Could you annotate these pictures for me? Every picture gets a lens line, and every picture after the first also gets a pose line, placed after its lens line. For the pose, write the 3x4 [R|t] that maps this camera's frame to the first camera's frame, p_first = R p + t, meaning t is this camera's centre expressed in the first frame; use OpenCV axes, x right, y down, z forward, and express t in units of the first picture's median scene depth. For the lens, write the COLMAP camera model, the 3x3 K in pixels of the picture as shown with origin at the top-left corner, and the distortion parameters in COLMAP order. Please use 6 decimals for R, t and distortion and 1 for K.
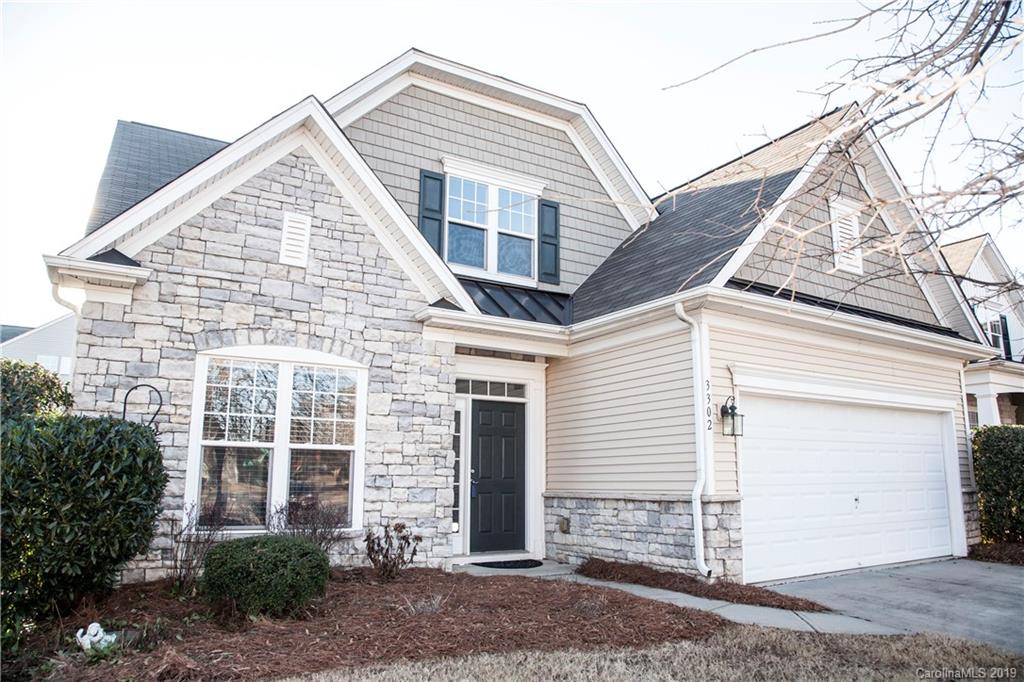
lens RADIAL K [[706.0, 0, 534.8], [0, 706.0, 340.5], [0, 0, 1]] dist [-0.135183, 0.069734]
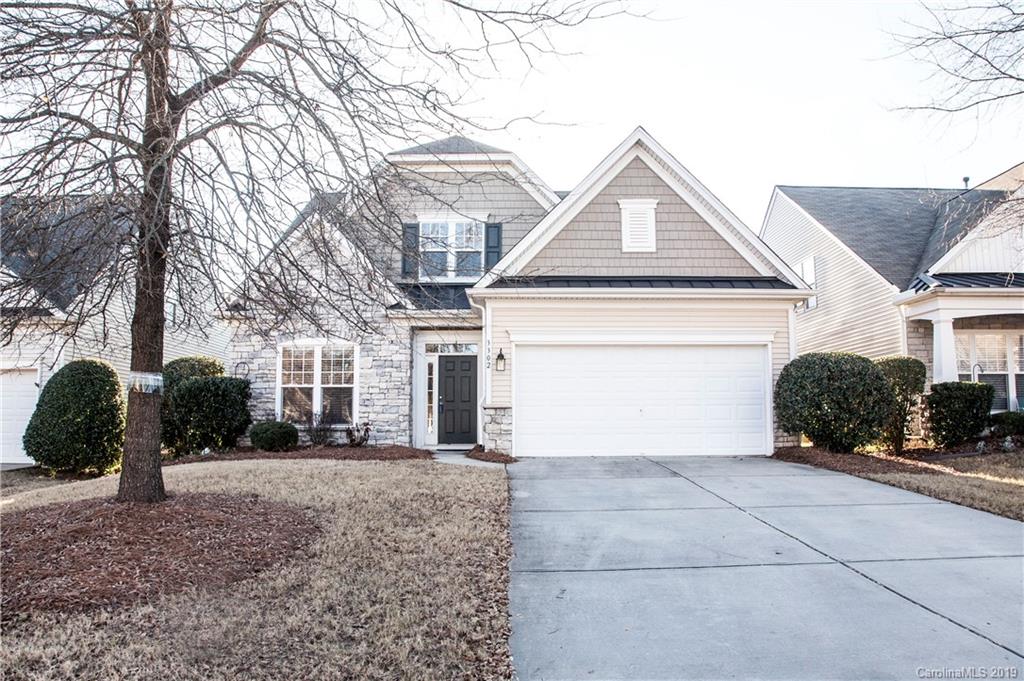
lens RADIAL K [[732.4, 0, 510.8], [0, 732.4, 340.9], [0, 0, 1]] dist [-0.127106, 0.070607]
pose [[0.860047, -0.068740, -0.505562, 1.107659], [0.107768, 0.993001, 0.048314, -0.021549], [0.498703, -0.096036, 0.861436, -0.504916]]
